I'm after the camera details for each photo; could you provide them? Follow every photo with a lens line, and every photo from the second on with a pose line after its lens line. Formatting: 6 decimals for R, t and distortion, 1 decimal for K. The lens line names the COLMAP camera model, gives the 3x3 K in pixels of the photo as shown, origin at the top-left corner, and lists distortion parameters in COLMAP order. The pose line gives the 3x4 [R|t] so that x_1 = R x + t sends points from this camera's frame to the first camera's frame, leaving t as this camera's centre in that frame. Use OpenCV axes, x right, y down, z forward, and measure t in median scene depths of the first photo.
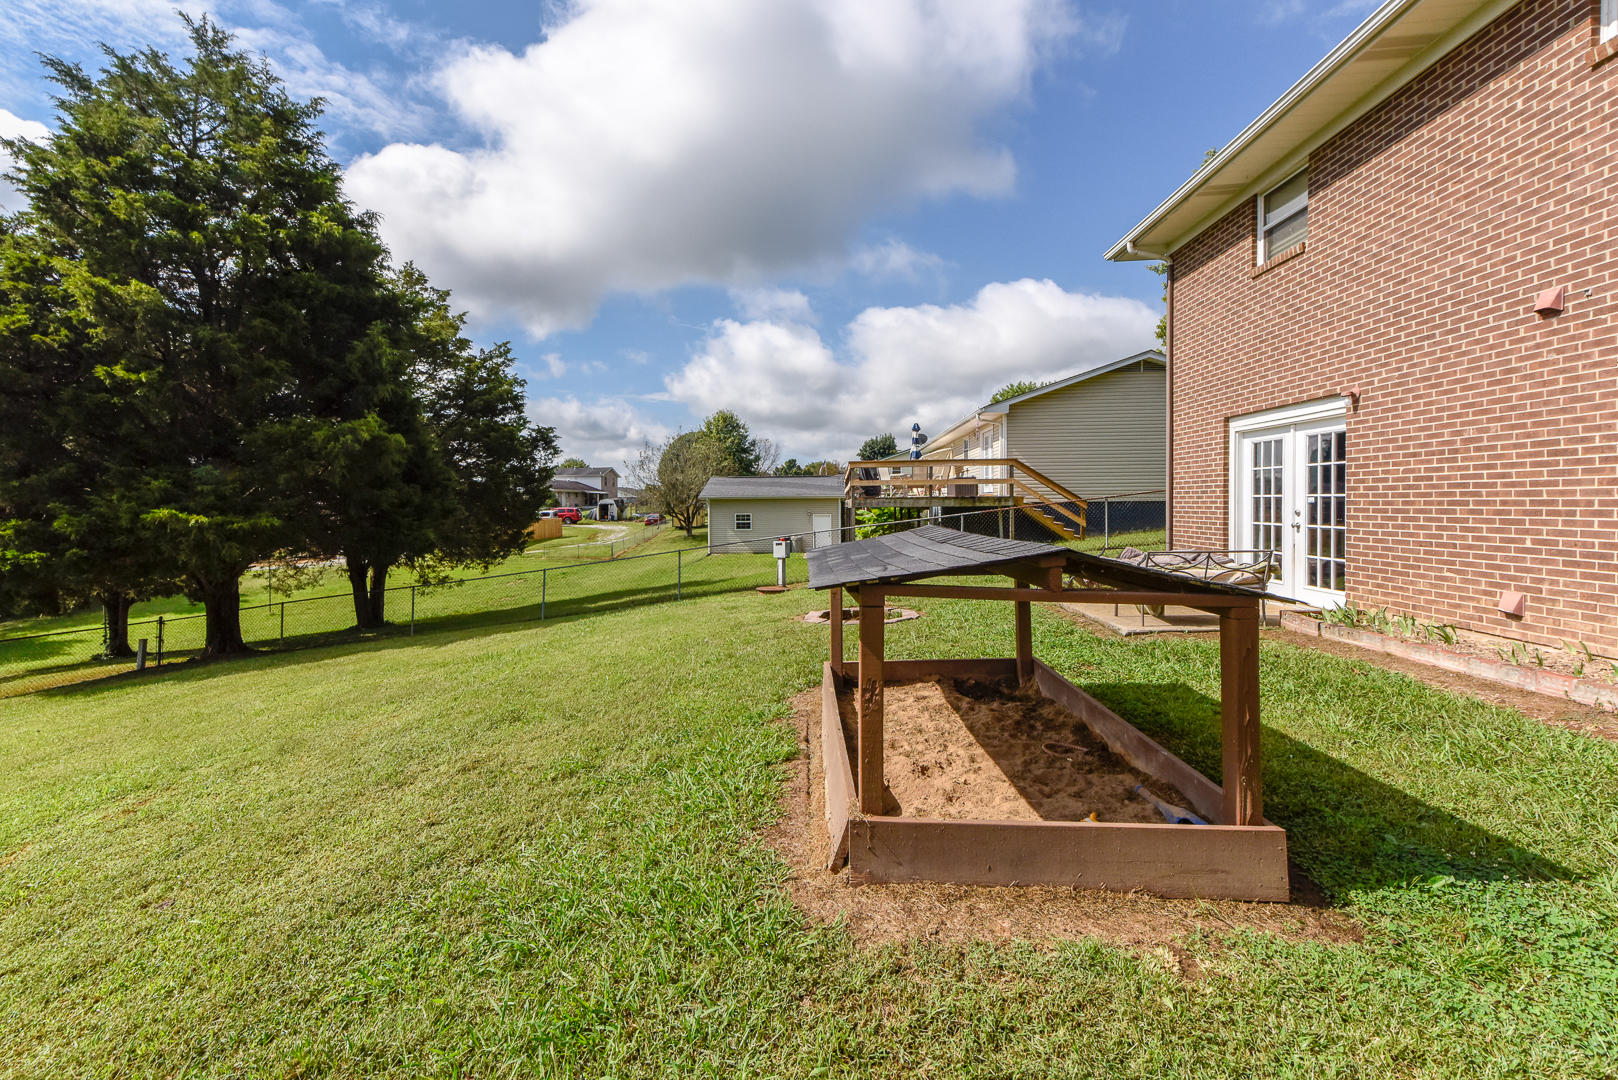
lens RADIAL K [[658.0, 0, 797.5], [0, 658.0, 508.7], [0, 0, 1]] dist [0.010148, -0.004311]
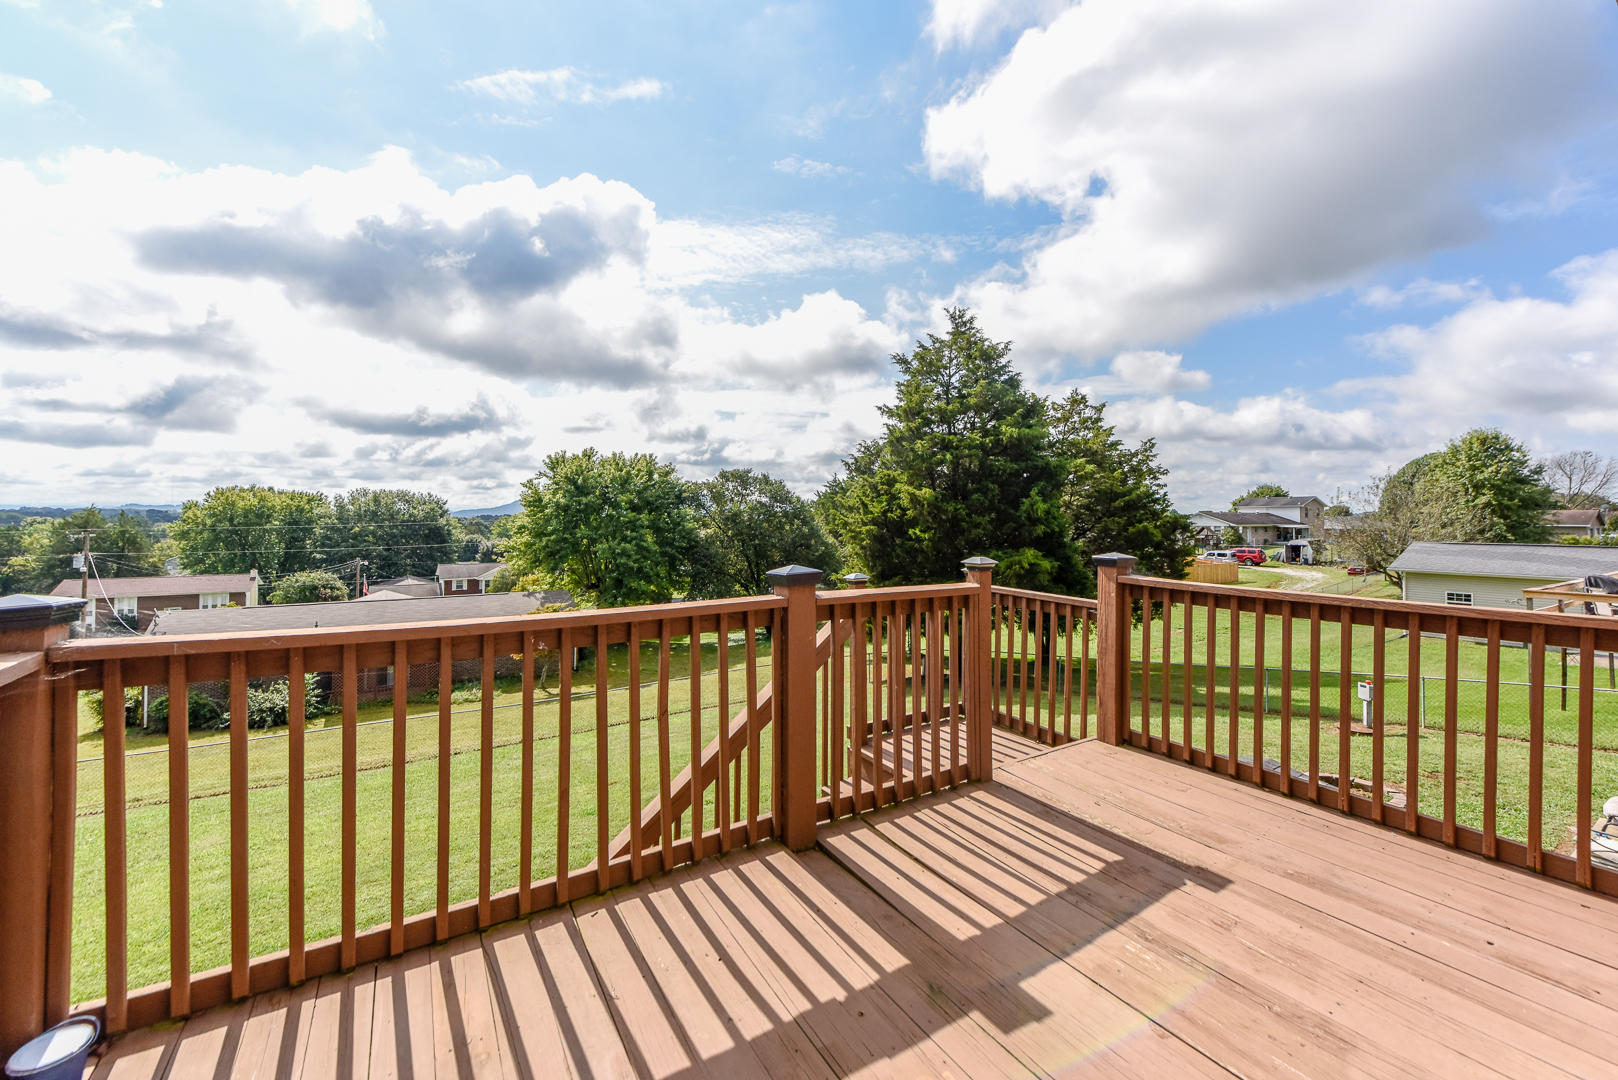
lens RADIAL K [[658.0, 0, 819.8], [0, 658.0, 518.7], [0, 0, 1]] dist [0.010148, -0.004311]
pose [[0.586935, 0.006995, -0.809604, 0.216241], [-0.012408, 0.999923, -0.000356, -0.136361], [0.809539, 0.010255, 0.586977, -0.214417]]
